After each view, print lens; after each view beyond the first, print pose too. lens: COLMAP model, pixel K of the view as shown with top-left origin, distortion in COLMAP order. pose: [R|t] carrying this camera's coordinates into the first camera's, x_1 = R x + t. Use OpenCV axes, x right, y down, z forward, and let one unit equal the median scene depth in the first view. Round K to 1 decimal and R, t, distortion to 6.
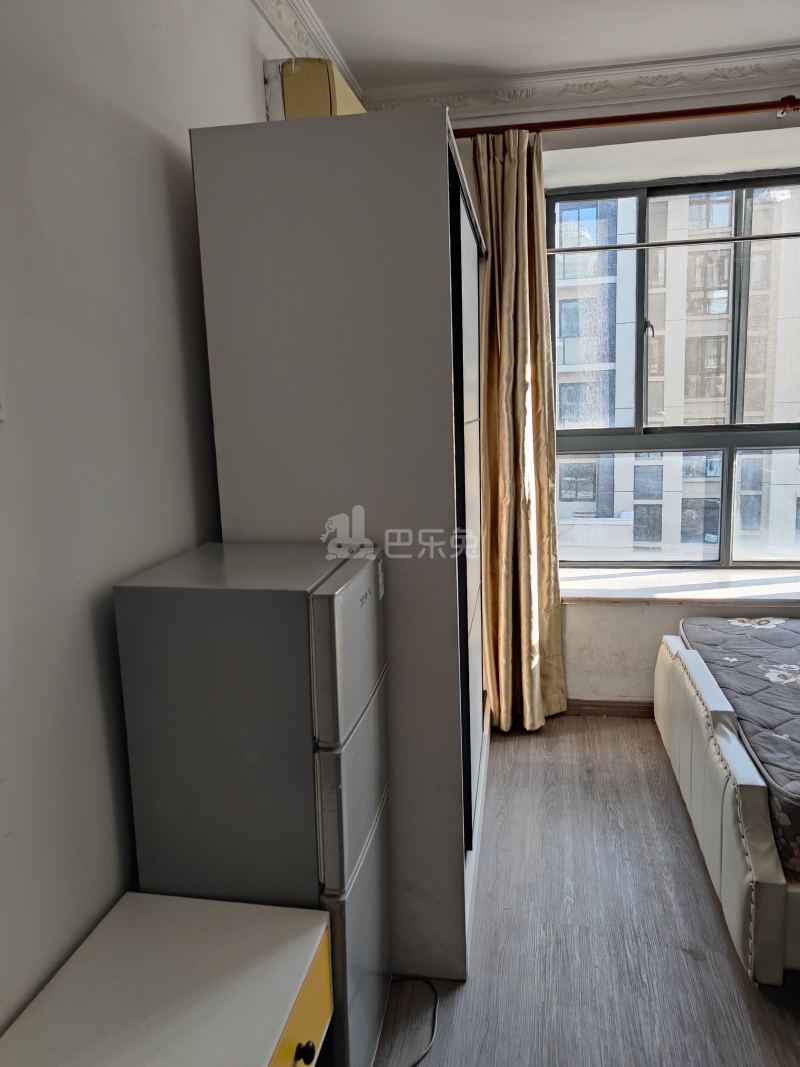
lens RADIAL K [[739.4, 0, 400.0], [0, 739.4, 533.5], [0, 0, 1]] dist [-0.011271, -0.005803]
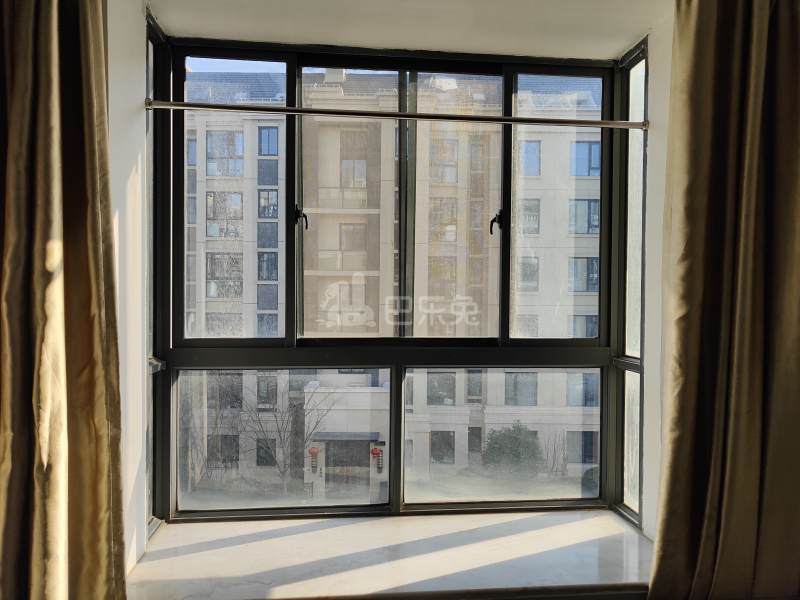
lens RADIAL K [[544.5, 0, 396.8], [0, 544.5, 304.4], [0, 0, 1]] dist [-0.005484, -0.006744]
pose [[0.956994, 0.039521, 0.287404, 0.280246], [0.006760, 0.987370, -0.158286, -0.091463], [-0.290030, 0.153421, 0.944640, 0.433266]]
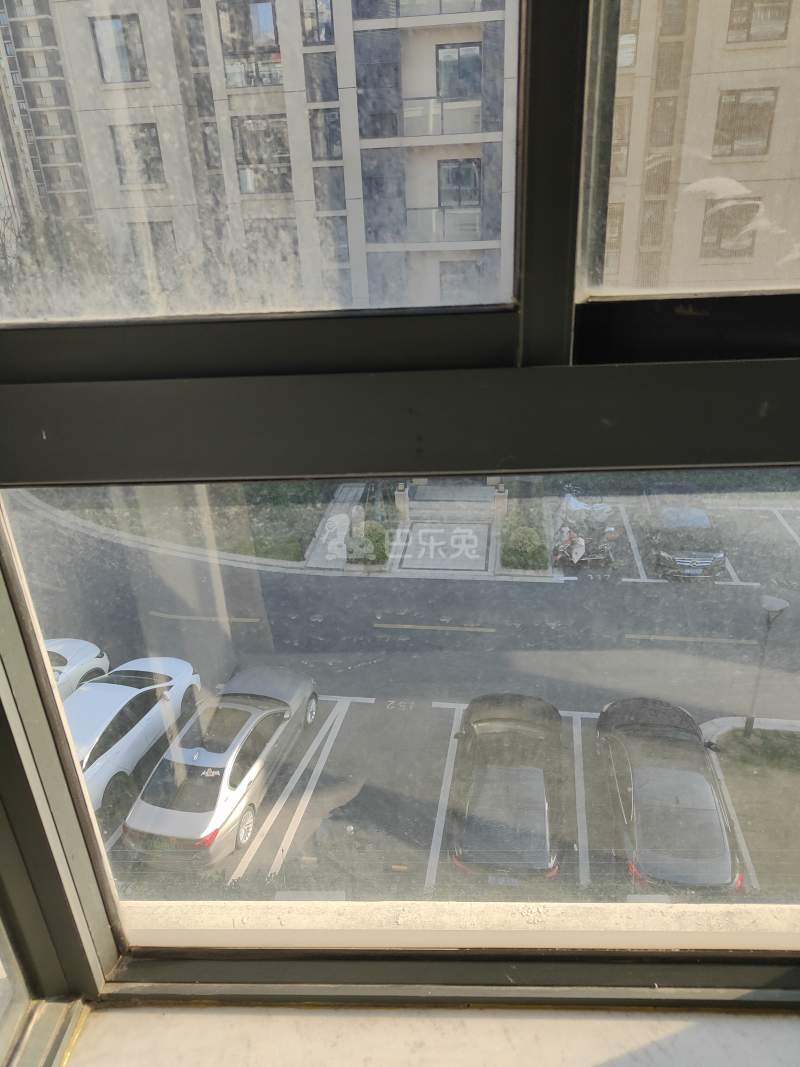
lens RADIAL K [[726.3, 0, 401.3], [0, 726.3, 518.3], [0, 0, 1]] dist [-0.005484, -0.006744]
pose [[0.988793, -0.064616, 0.134584, 0.295450], [0.028720, 0.966973, 0.253254, -0.149527], [-0.146503, -0.246551, 0.957992, 0.922299]]
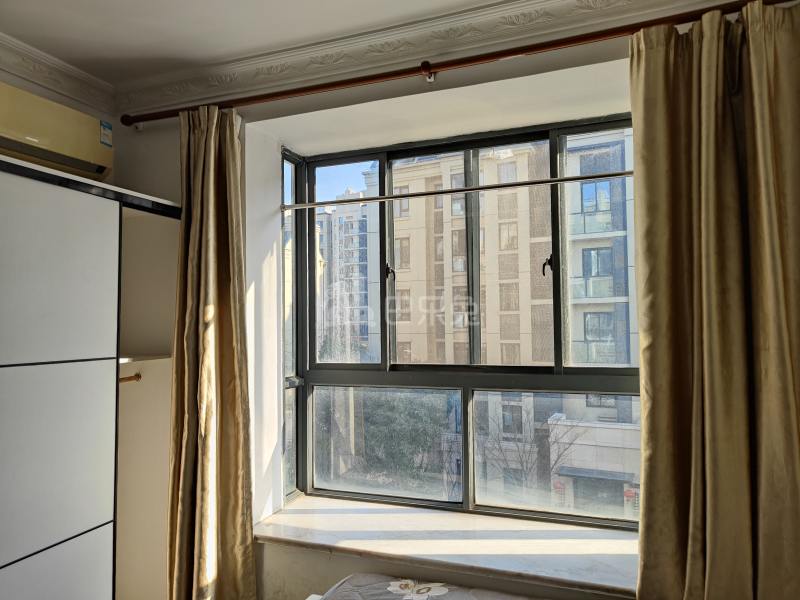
lens RADIAL K [[554.4, 0, 400.0], [0, 554.4, 300.0], [0, 0, 1]] dist [-0.011271, -0.005803]
pose [[0.984777, 0.015741, -0.173107, 0.511166], [-0.052105, 0.976827, -0.207593, -0.074836], [0.165828, 0.213452, 0.962777, 0.238368]]
